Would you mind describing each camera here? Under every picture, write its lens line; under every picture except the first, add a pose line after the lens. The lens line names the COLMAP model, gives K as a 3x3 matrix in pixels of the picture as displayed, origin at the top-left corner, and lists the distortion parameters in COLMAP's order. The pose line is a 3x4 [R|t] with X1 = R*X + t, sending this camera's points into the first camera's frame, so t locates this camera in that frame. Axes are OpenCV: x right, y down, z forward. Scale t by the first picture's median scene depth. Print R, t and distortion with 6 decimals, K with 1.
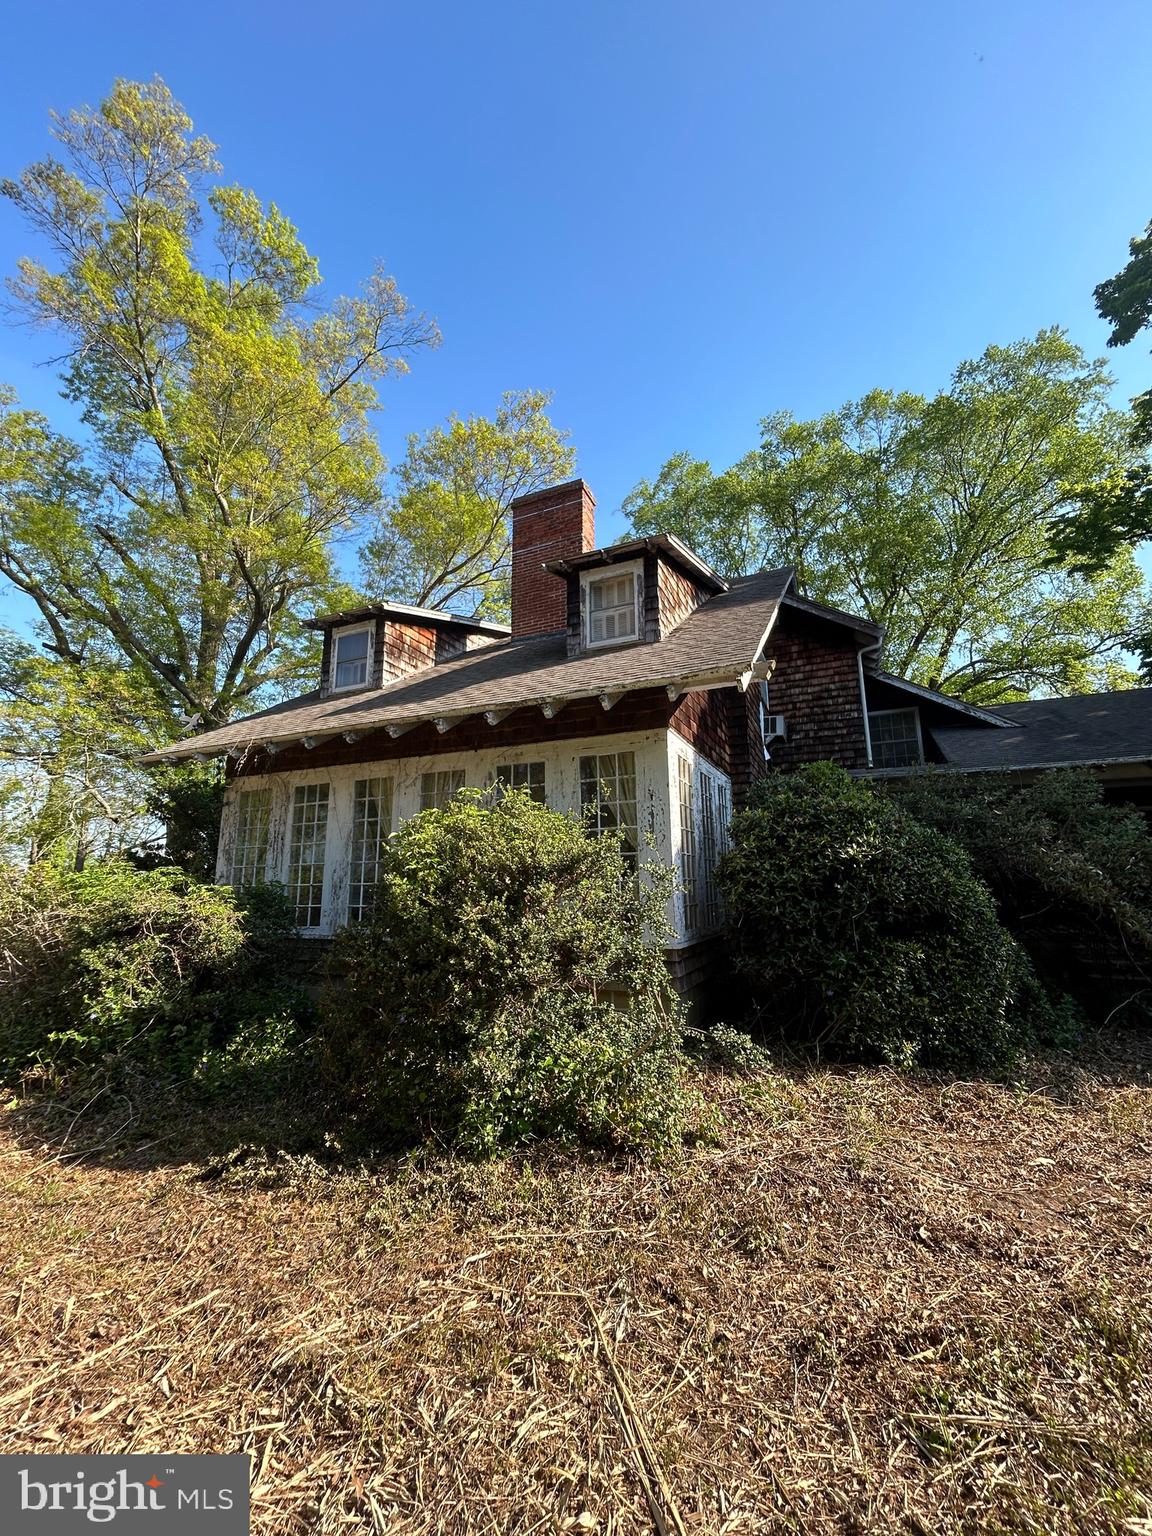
lens RADIAL K [[614.8, 0, 576.0], [0, 614.8, 768.0], [0, 0, 1]] dist [0.000183, 0.000046]
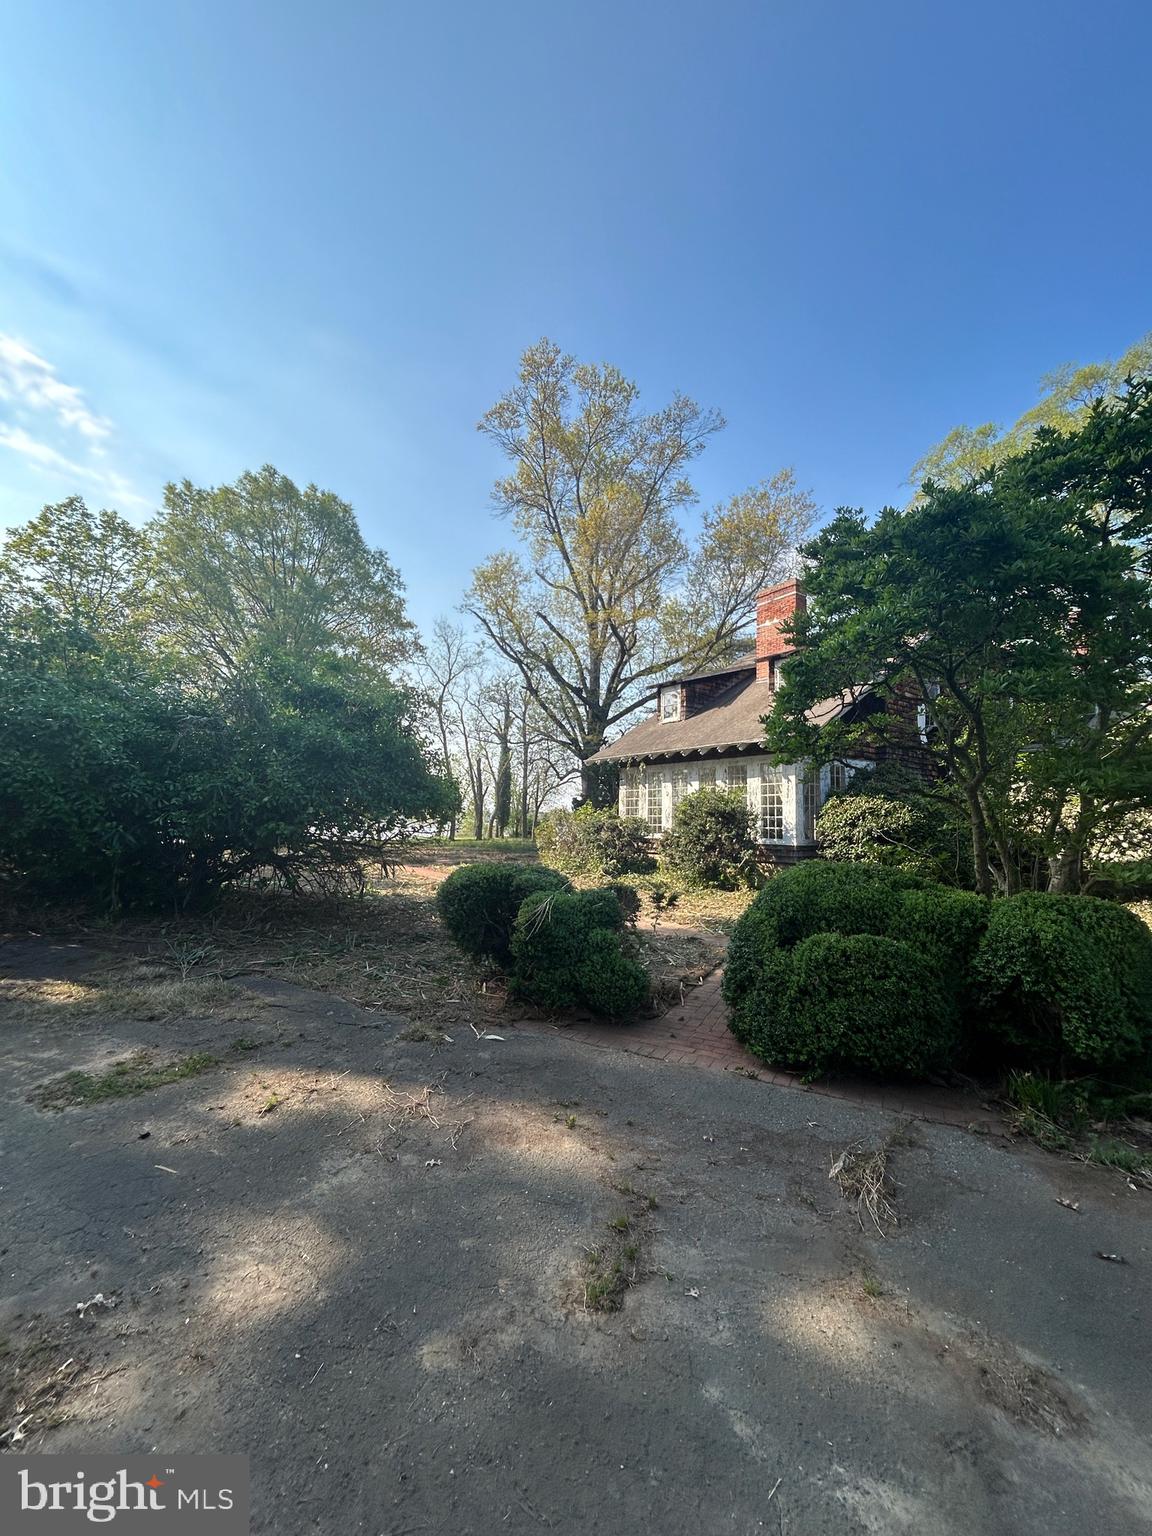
lens RADIAL K [[614.8, 0, 576.0], [0, 614.8, 768.0], [0, 0, 1]] dist [0.000183, 0.000046]
pose [[0.851106, -0.018071, -0.524683, 0.230649], [0.073515, 0.993663, 0.085027, -0.092100], [0.519822, -0.110939, 0.847041, -0.482666]]
